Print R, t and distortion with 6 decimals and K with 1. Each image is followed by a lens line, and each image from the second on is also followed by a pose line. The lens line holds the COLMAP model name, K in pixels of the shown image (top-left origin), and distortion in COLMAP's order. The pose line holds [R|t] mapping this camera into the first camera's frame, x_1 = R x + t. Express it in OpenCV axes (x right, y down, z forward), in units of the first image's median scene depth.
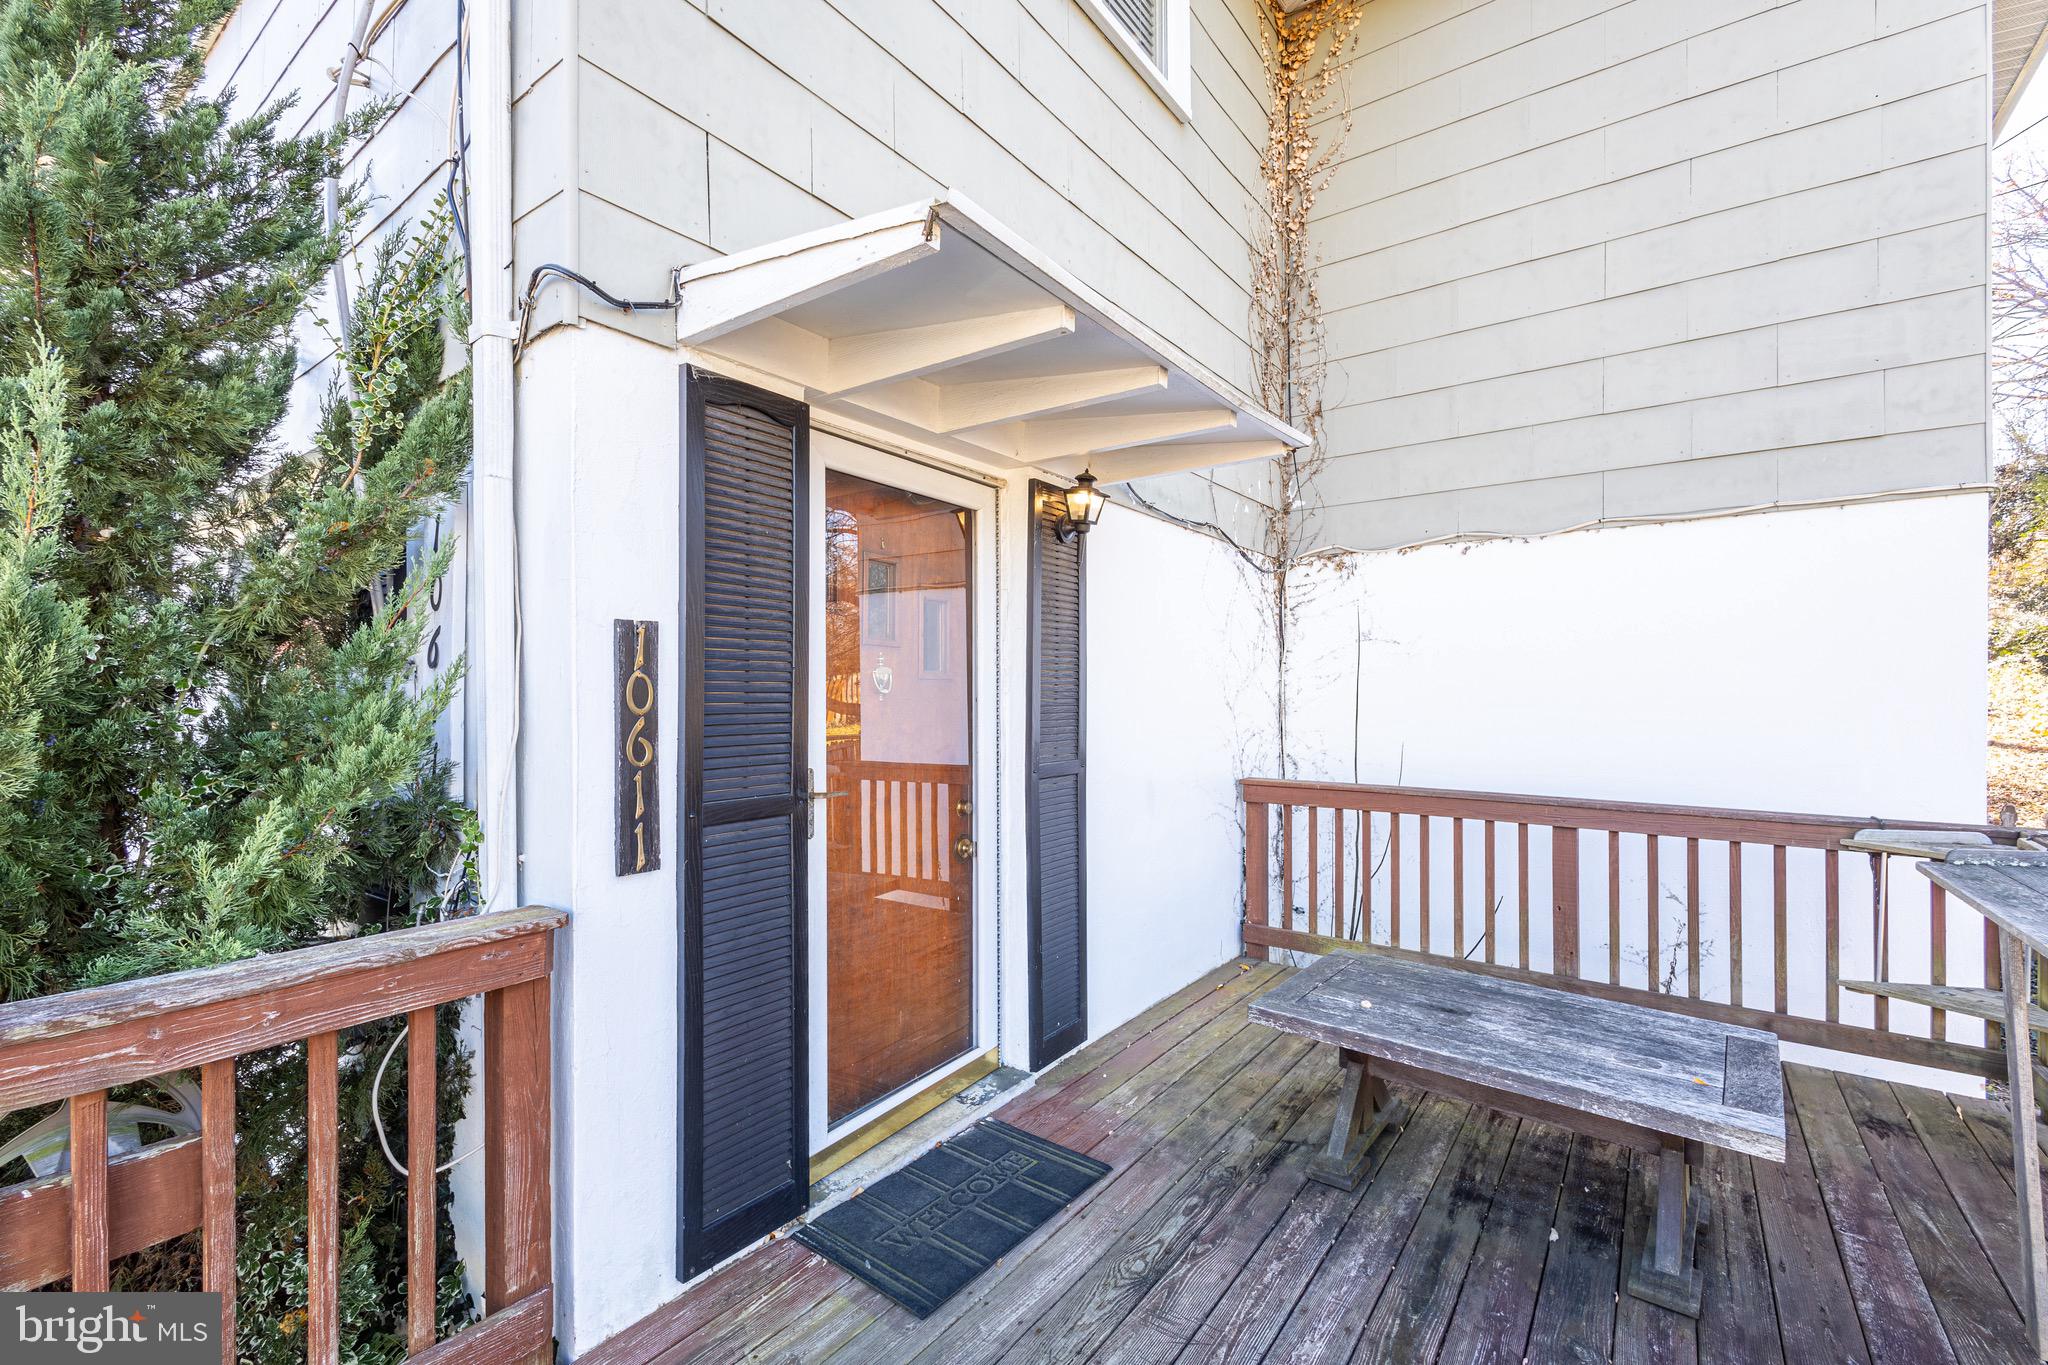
lens RADIAL K [[884.3, 0, 1018.7], [0, 884.3, 691.0], [0, 0, 1]] dist [0.017262, -0.000624]
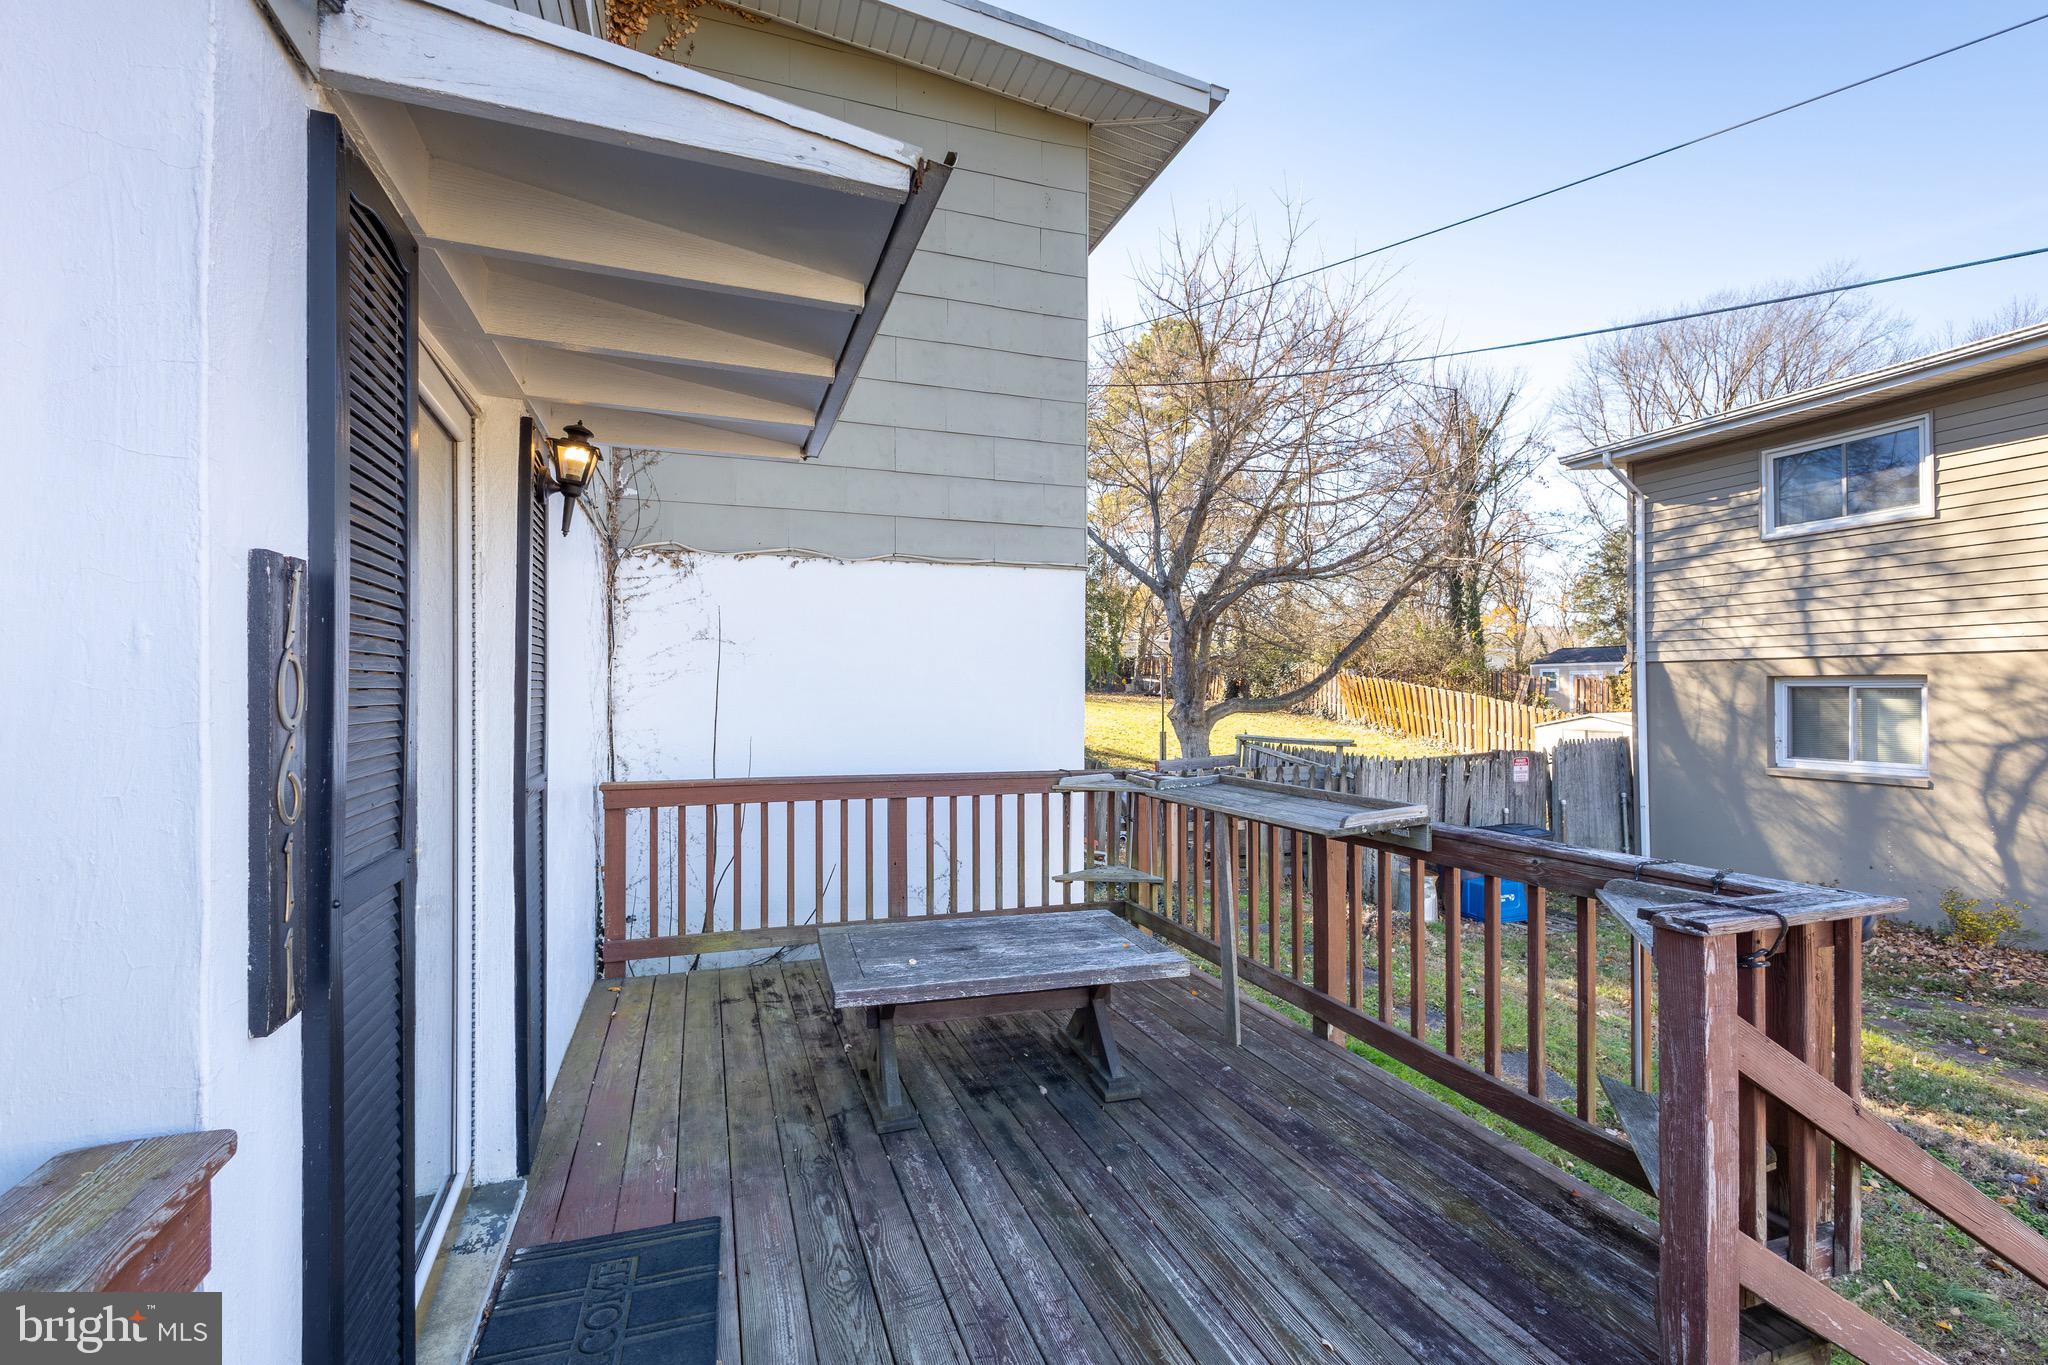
lens RADIAL K [[884.3, 0, 1013.8], [0, 884.3, 685.6], [0, 0, 1]] dist [0.017262, -0.000624]
pose [[0.564529, 0.005394, 0.825396, -0.382562], [-0.002870, 0.999985, -0.004572, 0.000430], [-0.825408, 0.000212, 0.564536, 0.195218]]
